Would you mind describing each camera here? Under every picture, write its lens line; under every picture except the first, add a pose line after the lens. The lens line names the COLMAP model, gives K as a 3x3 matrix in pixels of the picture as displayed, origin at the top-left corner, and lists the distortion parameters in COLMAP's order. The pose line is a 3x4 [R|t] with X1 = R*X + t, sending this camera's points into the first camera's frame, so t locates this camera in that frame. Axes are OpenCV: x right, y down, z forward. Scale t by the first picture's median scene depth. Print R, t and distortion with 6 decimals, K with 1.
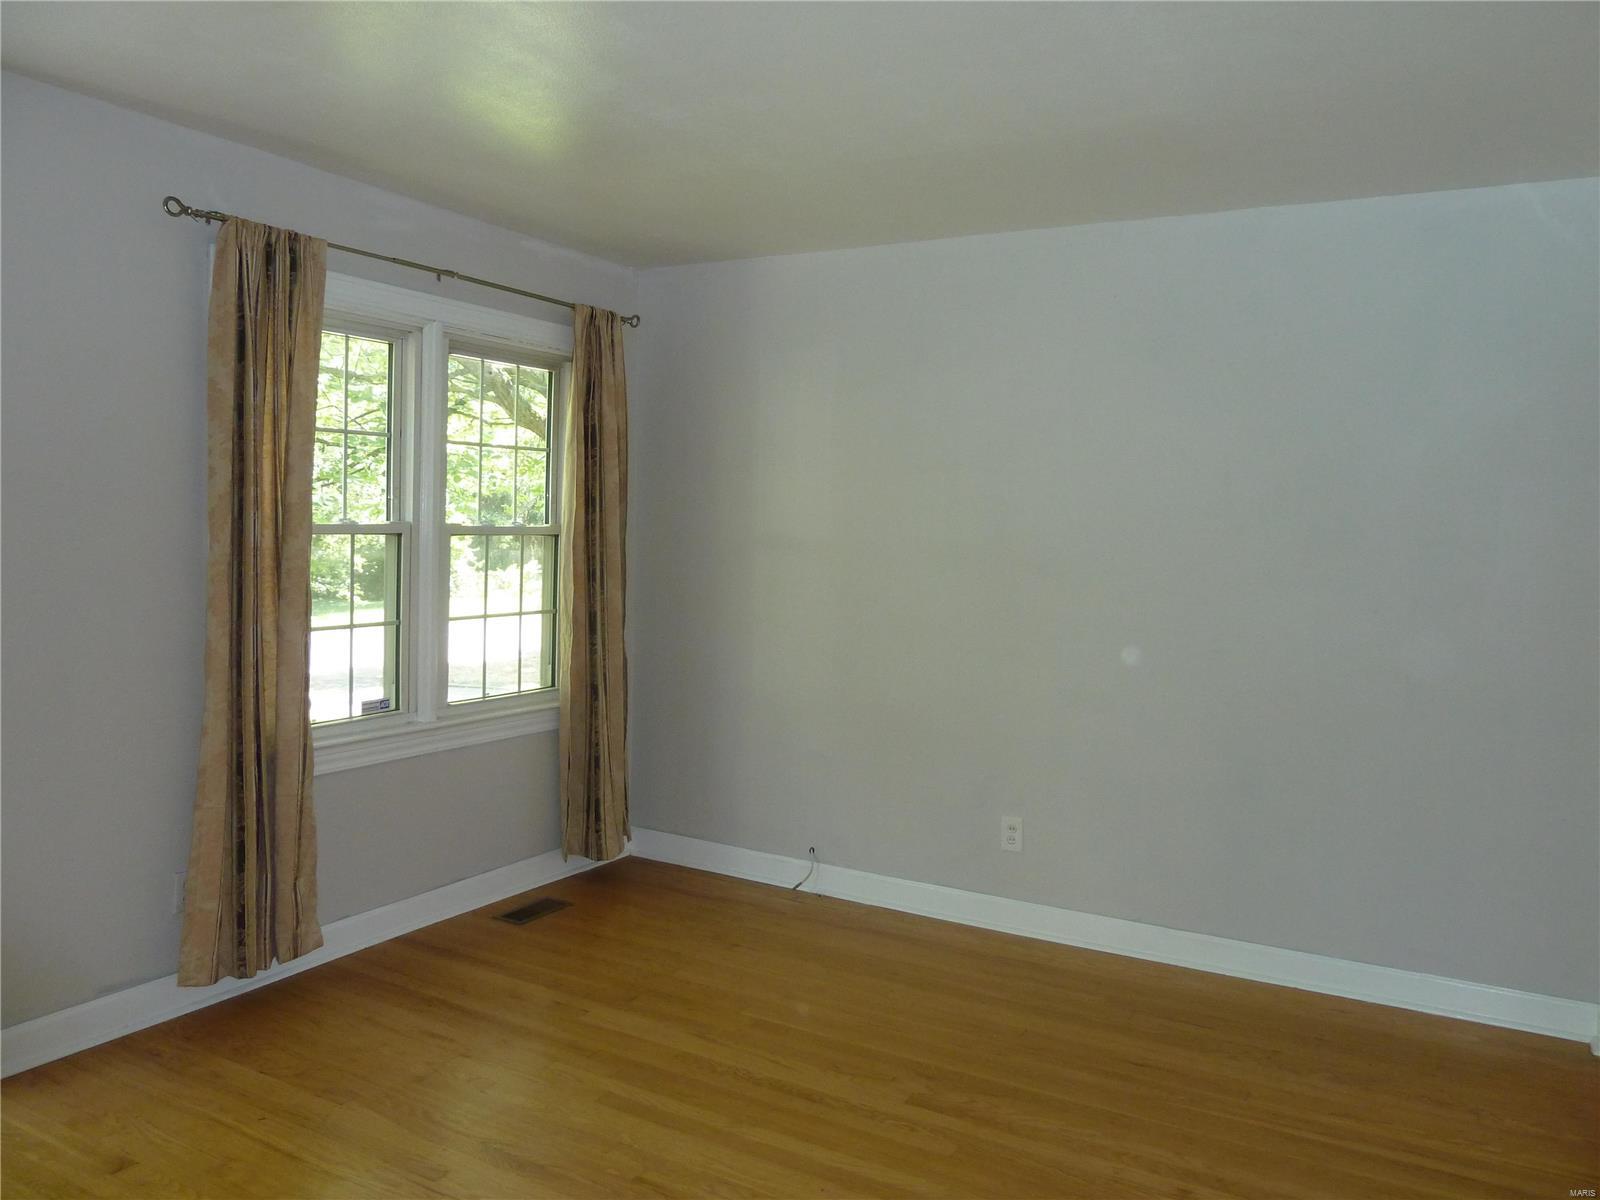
lens RADIAL K [[1201.3, 0, 808.1], [0, 1201.3, 578.6], [0, 0, 1]] dist [-0.058516, -0.002837]
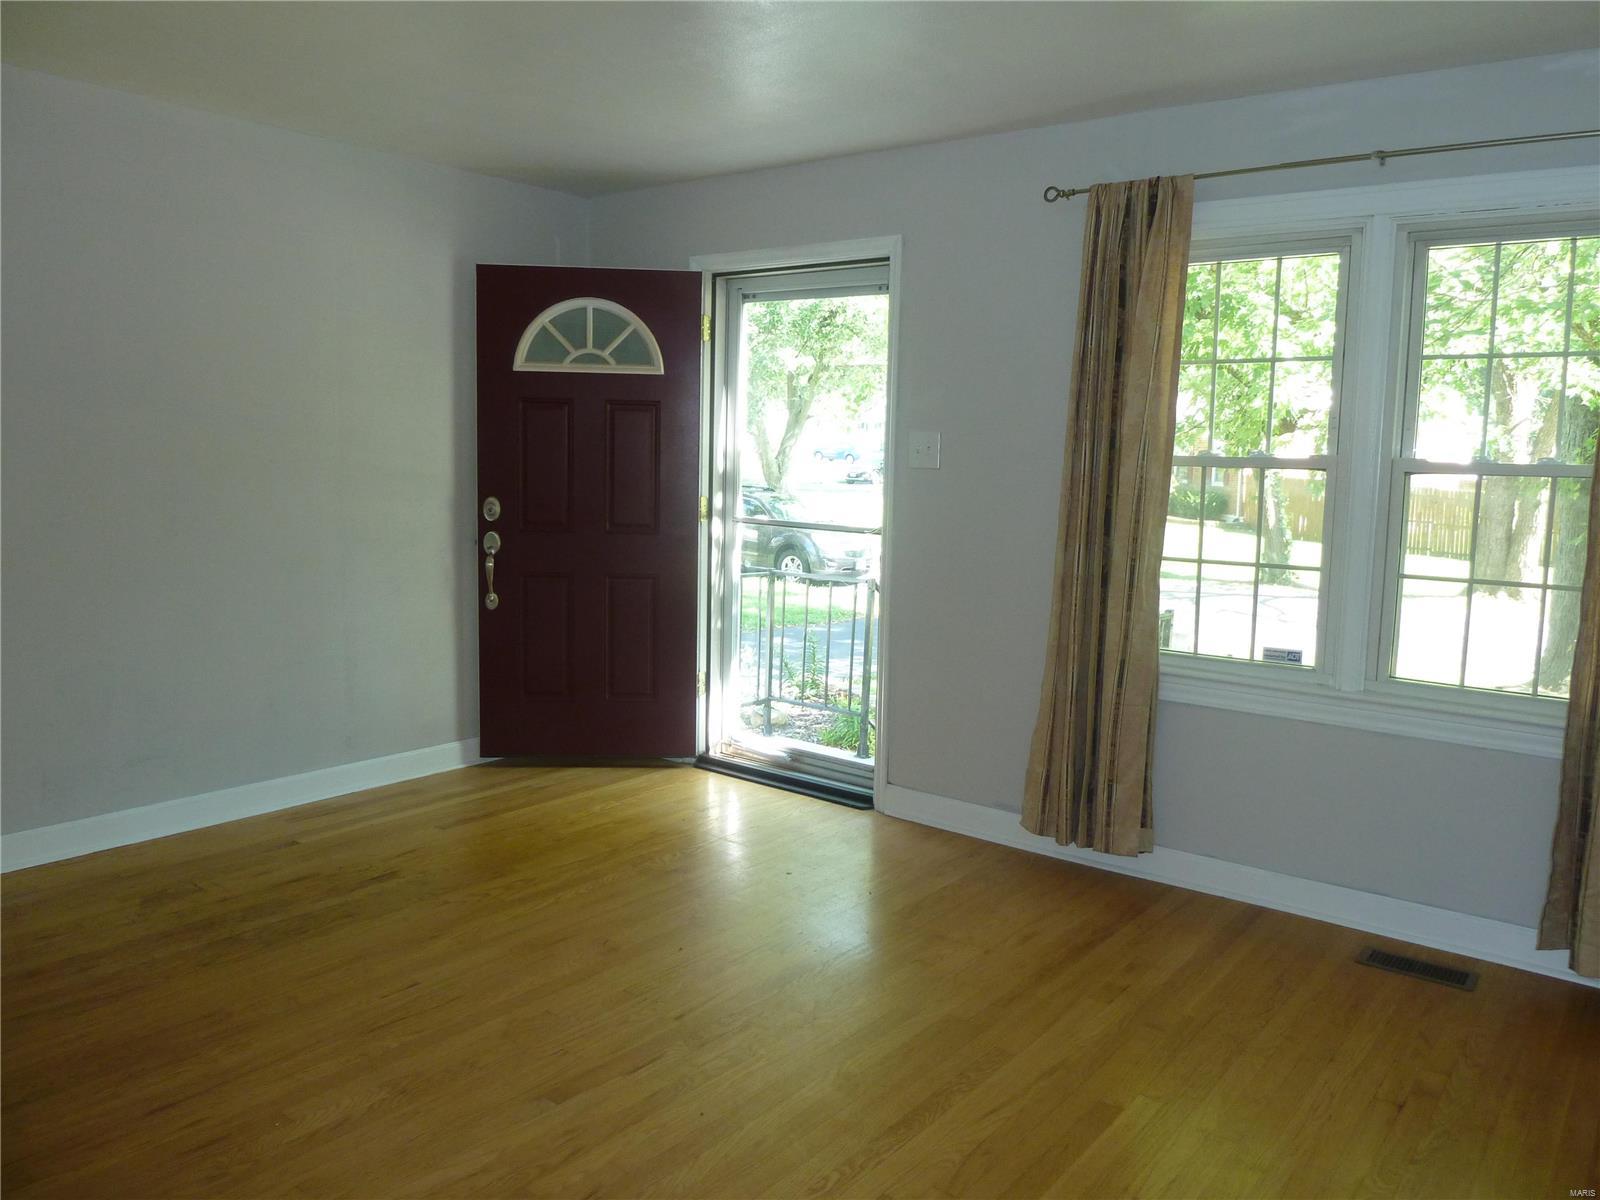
lens RADIAL K [[1201.3, 0, 808.1], [0, 1201.3, 578.6], [0, 0, 1]] dist [-0.058516, -0.002837]
pose [[-0.159022, 0.077313, -0.984243, 0.655077], [-0.070309, 0.993511, 0.089400, -0.010045], [0.984768, 0.083418, -0.152554, 0.845736]]
